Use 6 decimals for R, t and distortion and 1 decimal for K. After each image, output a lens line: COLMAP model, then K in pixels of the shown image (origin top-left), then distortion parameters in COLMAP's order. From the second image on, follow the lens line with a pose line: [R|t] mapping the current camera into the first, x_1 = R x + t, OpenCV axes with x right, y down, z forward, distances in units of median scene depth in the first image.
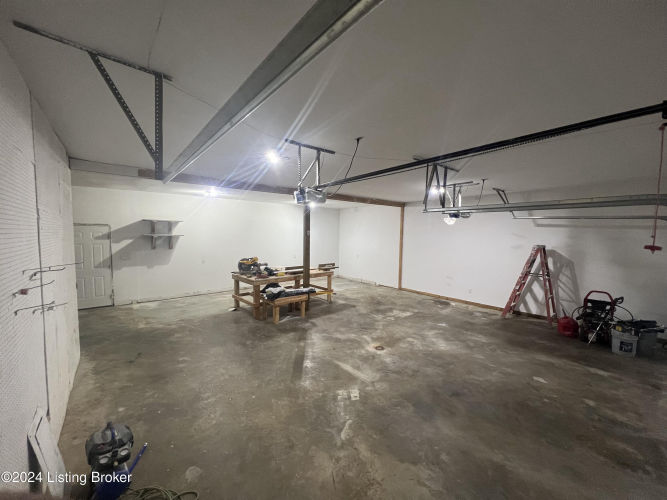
lens RADIAL K [[265.7, 0, 333.8], [0, 265.7, 248.4], [0, 0, 1]] dist [-0.000266, 0.000019]
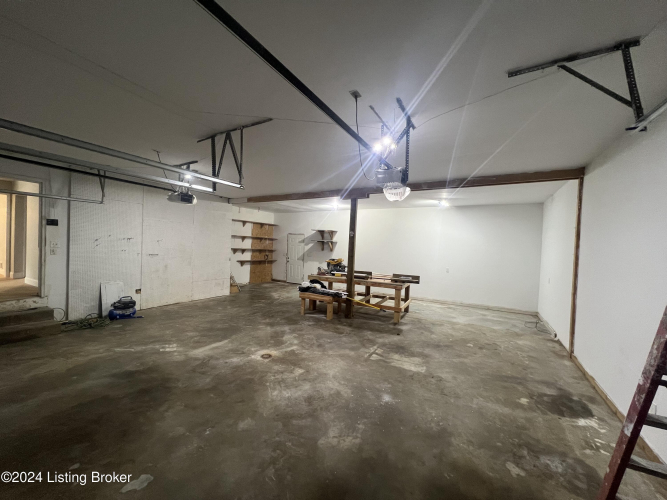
lens RADIAL K [[265.7, 0, 333.0], [0, 265.7, 251.8], [0, 0, 1]] dist [-0.000266, 0.000019]
pose [[0.347323, 0.021026, -0.937510, 0.948615], [-0.088717, 0.996001, -0.010529, 0.026009], [0.933540, 0.086830, 0.347800, 0.789939]]
